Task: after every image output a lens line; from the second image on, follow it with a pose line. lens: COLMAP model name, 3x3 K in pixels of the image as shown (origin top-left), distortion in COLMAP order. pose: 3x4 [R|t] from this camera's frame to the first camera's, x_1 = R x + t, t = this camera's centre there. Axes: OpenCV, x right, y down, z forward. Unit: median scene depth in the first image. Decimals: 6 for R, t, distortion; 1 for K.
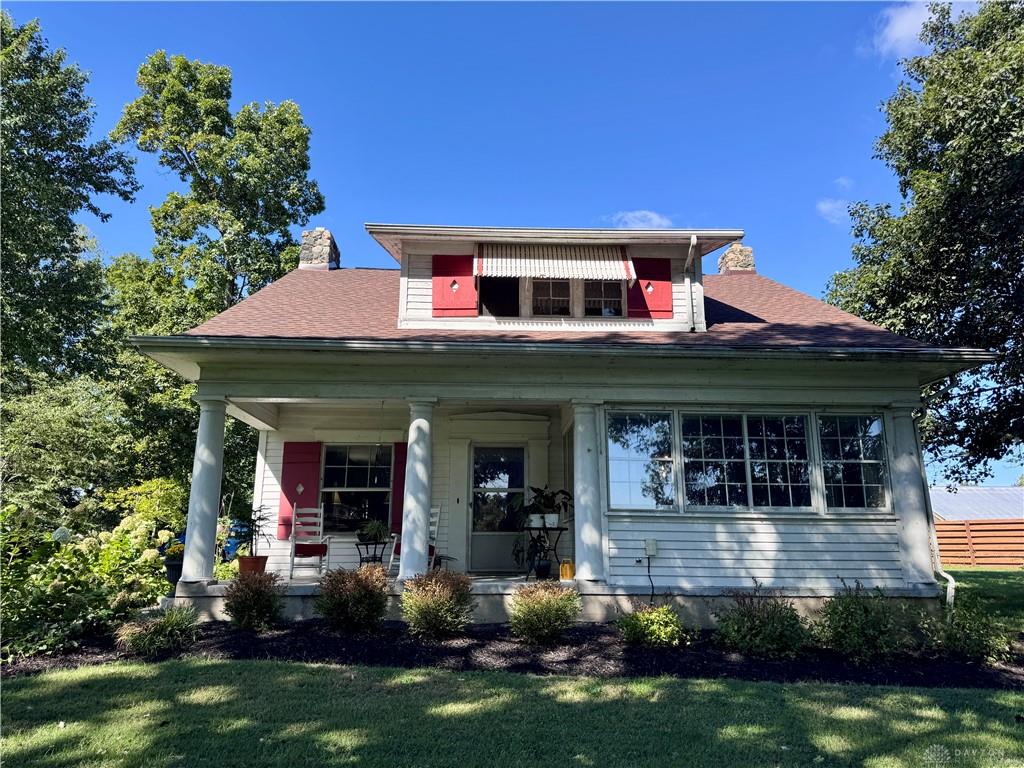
lens RADIAL K [[717.5, 0, 512.0], [0, 717.5, 384.0], [0, 0, 1]] dist [0.060493, -0.062786]
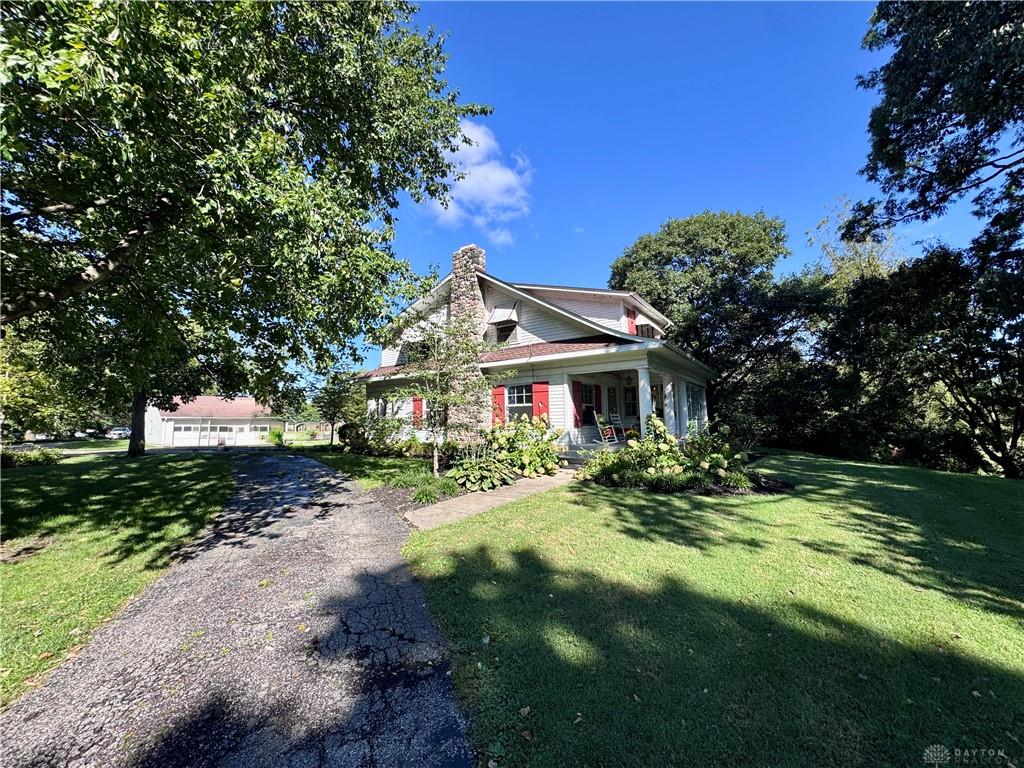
lens RADIAL K [[408.8, 0, 513.8], [0, 408.8, 381.5], [0, 0, 1]] dist [-0.002939, -0.000466]
pose [[0.614171, 0.076366, 0.785470, -1.457410], [-0.166280, 0.985485, 0.034204, 0.079533], [-0.771457, -0.151615, 0.617954, 0.456554]]
